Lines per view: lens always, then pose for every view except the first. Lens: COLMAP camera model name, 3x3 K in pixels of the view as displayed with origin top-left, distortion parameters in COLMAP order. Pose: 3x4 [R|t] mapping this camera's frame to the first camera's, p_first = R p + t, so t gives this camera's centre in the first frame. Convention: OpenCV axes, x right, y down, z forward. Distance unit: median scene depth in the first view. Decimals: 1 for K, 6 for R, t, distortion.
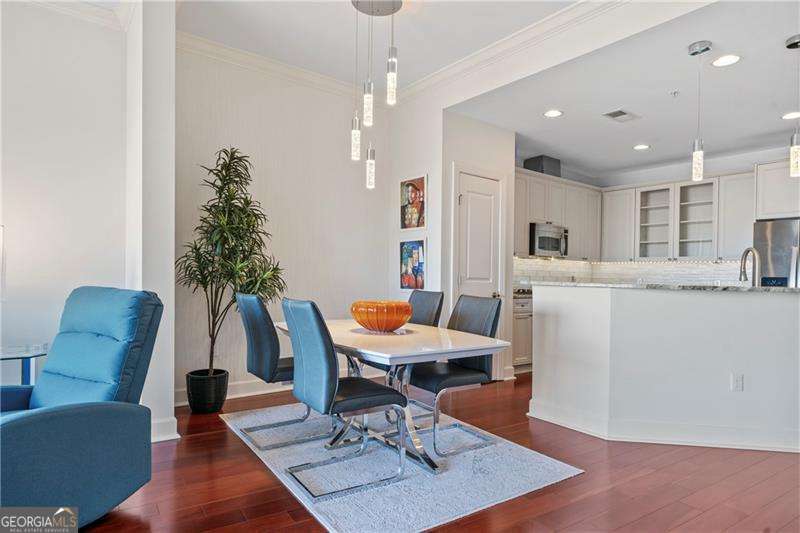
lens RADIAL K [[474.1, 0, 399.4], [0, 474.1, 272.9], [0, 0, 1]] dist [0.003714, 0.000281]
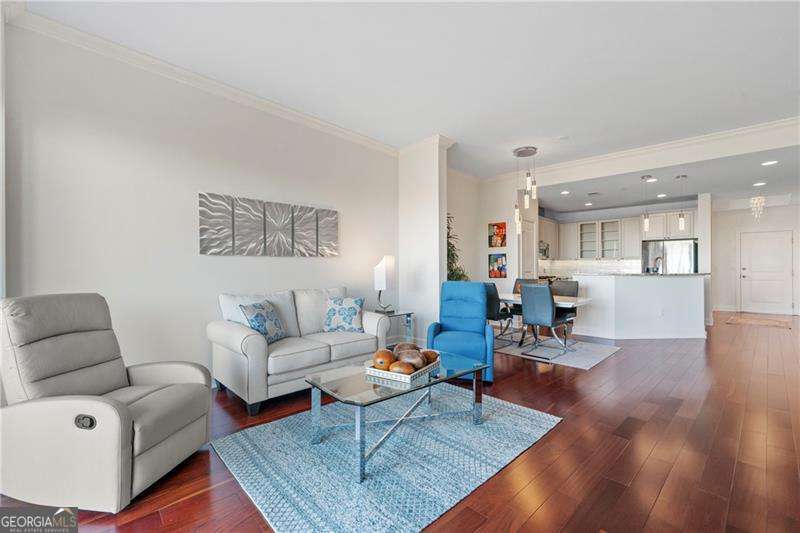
lens RADIAL K [[348.5, 0, 400.8], [0, 348.5, 265.4], [0, 0, 1]] dist [-0.017737, -0.000458]
pose [[0.986044, -0.023061, 0.164880, -0.602575], [0.023597, 0.999721, -0.001295, -0.026077], [-0.164804, 0.005167, 0.986313, -0.362732]]
